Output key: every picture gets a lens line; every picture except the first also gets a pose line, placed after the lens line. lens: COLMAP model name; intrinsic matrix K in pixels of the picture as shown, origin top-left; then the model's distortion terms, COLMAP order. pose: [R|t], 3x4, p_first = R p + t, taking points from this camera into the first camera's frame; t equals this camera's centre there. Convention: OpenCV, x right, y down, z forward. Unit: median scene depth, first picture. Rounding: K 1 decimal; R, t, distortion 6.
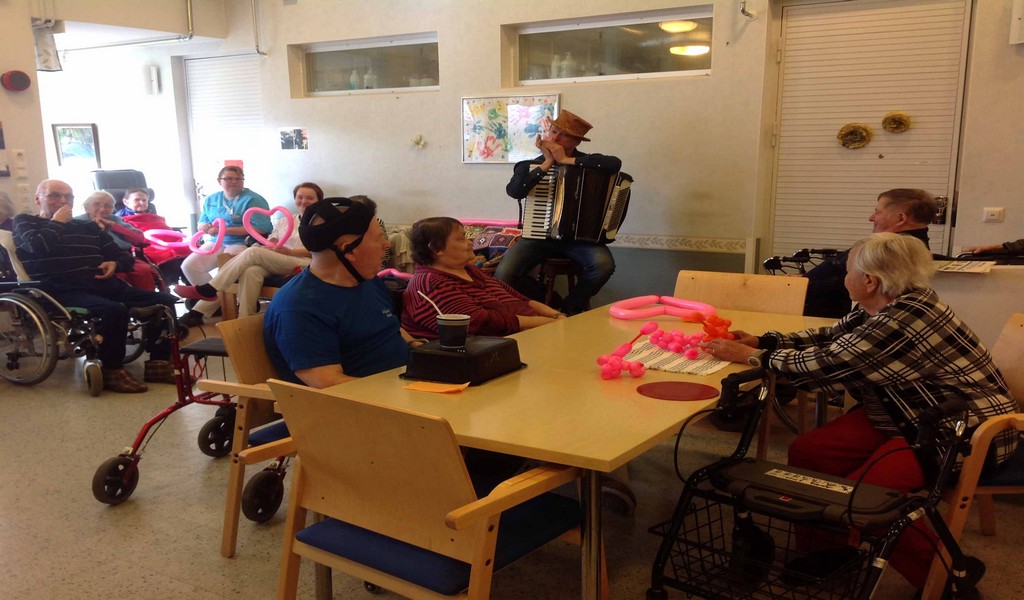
lens RADIAL K [[944.7, 0, 511.7], [0, 944.7, 398.8], [0, 0, 1]] dist [0.087317, -0.167585]
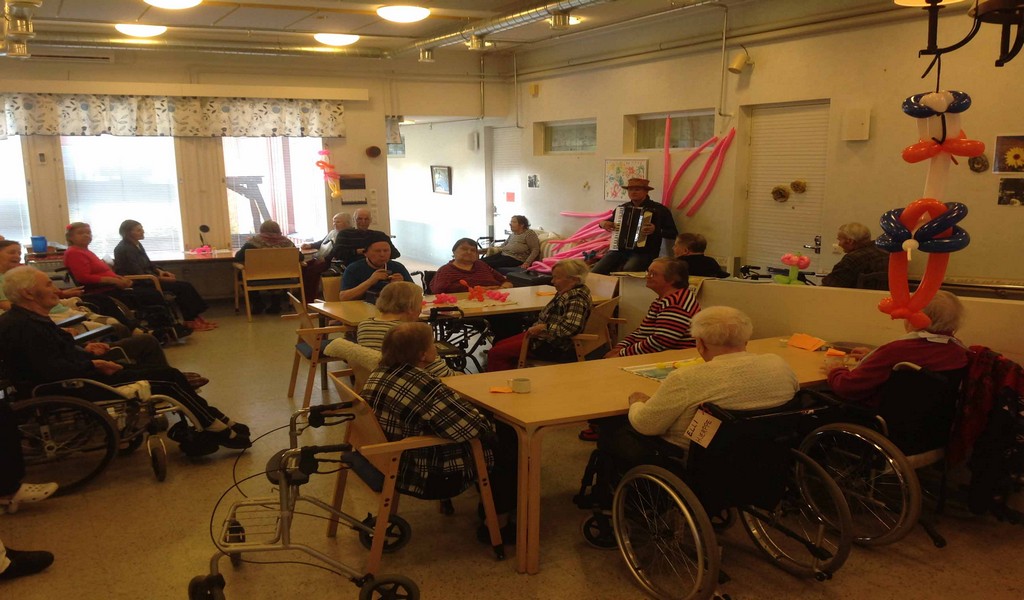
lens RADIAL K [[944.7, 0, 511.7], [0, 944.7, 398.8], [0, 0, 1]] dist [0.087317, -0.167585]
pose [[0.871452, 0.119742, -0.475640, 0.608721], [-0.119420, 0.992359, 0.031027, 0.046421], [0.475720, 0.029762, 0.879093, -0.442578]]
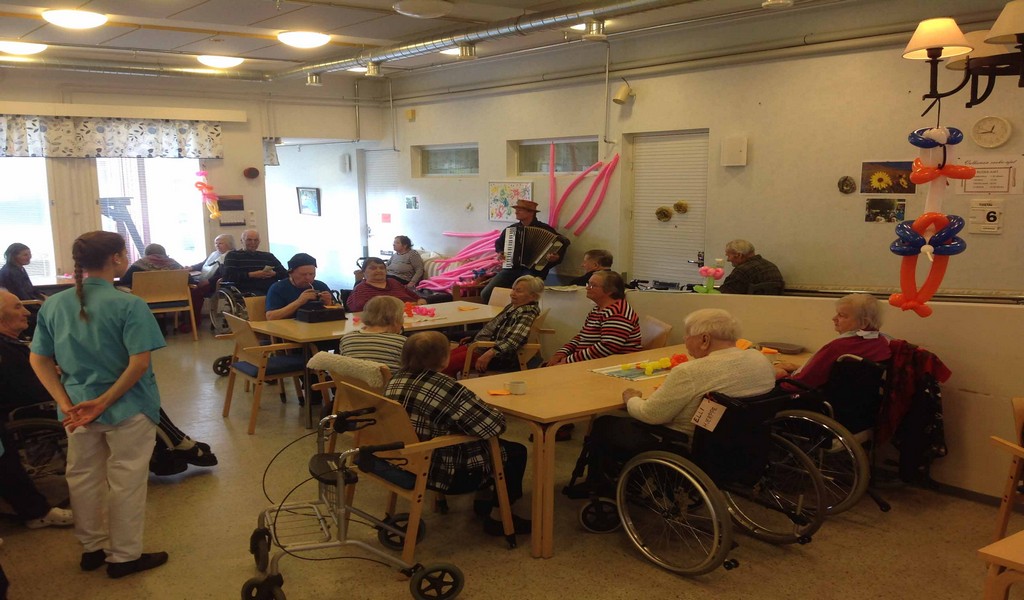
lens RADIAL K [[944.7, 0, 511.7], [0, 944.7, 398.8], [0, 0, 1]] dist [0.087317, -0.167585]
pose [[0.947911, 0.072933, -0.310074, 0.523732], [-0.079952, 0.996749, -0.009969, 0.071192], [0.308339, 0.034241, 0.950660, -0.537254]]
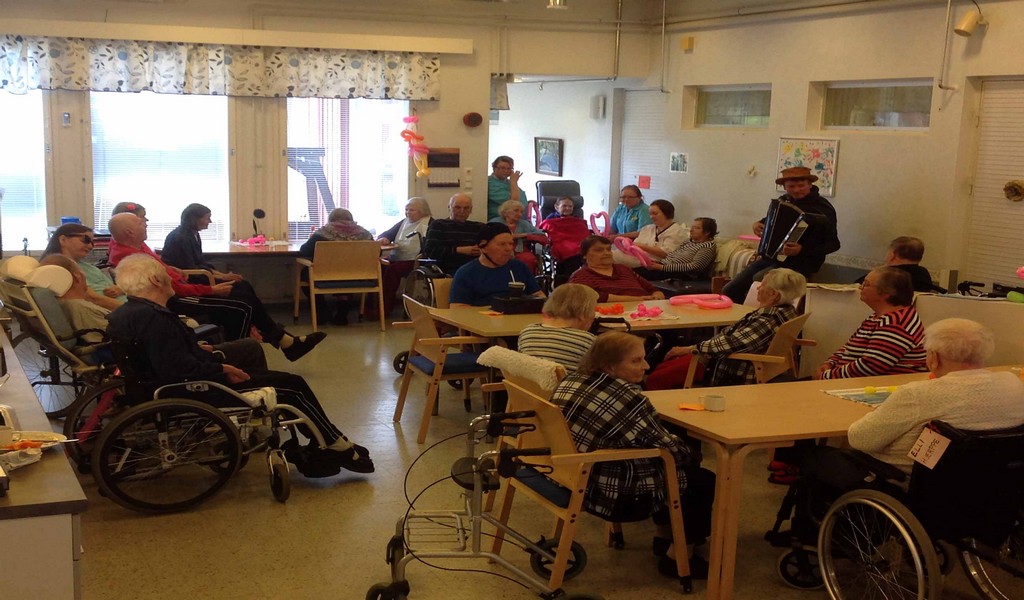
lens RADIAL K [[1390.8, 0, 506.3], [0, 1390.8, 427.4], [0, 0, 1]] dist [0.103112, -0.219880]
pose [[0.833408, 0.139578, -0.534742, 0.654078], [-0.159118, 0.987212, 0.009693, 0.081923], [0.529257, 0.077009, 0.844960, -0.646979]]
